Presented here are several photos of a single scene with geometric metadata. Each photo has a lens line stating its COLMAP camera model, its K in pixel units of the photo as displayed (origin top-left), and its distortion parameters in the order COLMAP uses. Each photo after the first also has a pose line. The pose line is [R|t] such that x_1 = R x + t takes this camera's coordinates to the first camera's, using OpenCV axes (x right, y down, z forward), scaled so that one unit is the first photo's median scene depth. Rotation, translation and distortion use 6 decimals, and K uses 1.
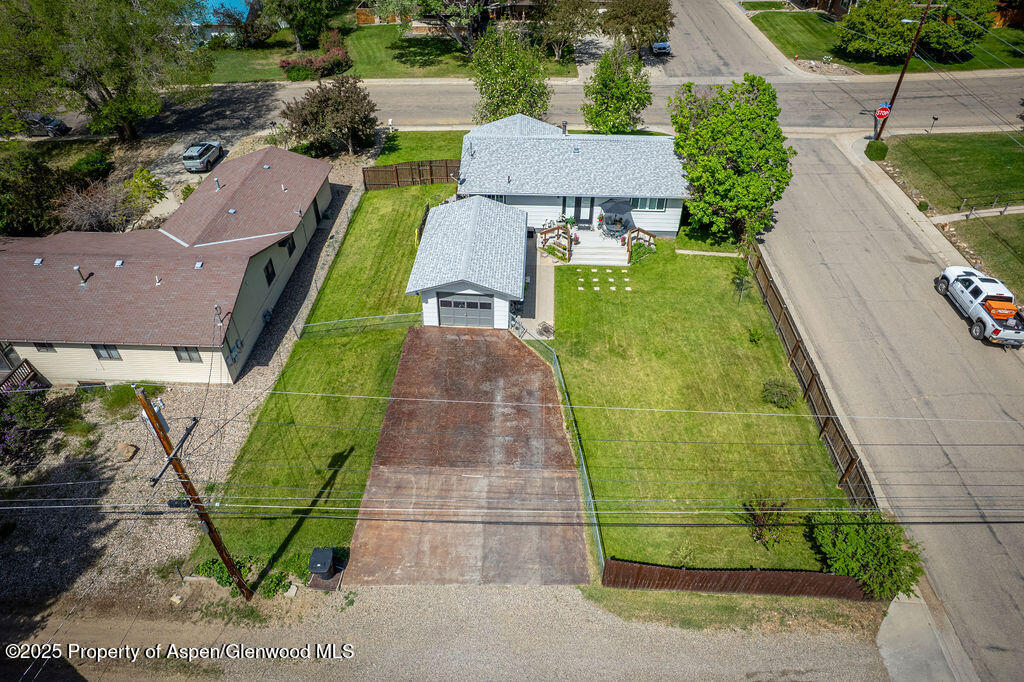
lens RADIAL K [[656.2, 0, 512.0], [0, 656.2, 341.0], [0, 0, 1]] dist [-0.076683, 0.069602]
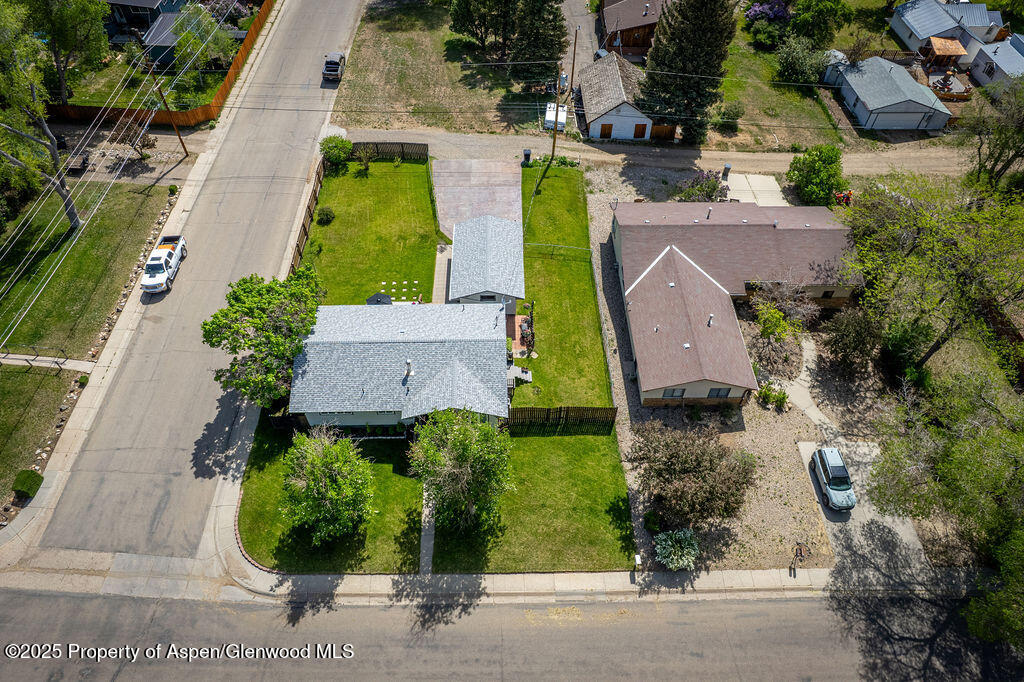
lens RADIAL K [[656.2, 0, 512.0], [0, 656.2, 341.0], [0, 0, 1]] dist [-0.076683, 0.069602]
pose [[-0.998448, 0.038814, -0.039940, -0.049118], [-0.039579, 0.010005, 0.999166, -1.568689], [0.039181, 0.999196, -0.008453, 1.149713]]
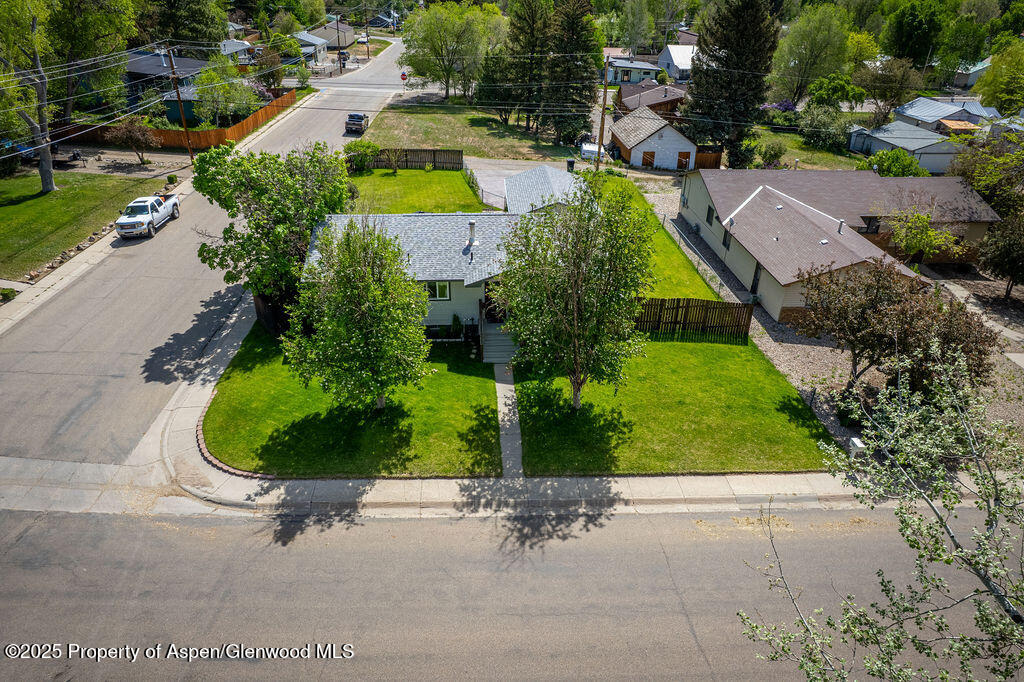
lens RADIAL K [[656.2, 0, 512.0], [0, 656.2, 341.0], [0, 0, 1]] dist [-0.076683, 0.069602]
pose [[-0.995891, 0.037391, -0.082481, 0.115917], [-0.062475, 0.375675, 0.924643, -1.124082], [0.065559, 0.925997, -0.371796, 1.634781]]
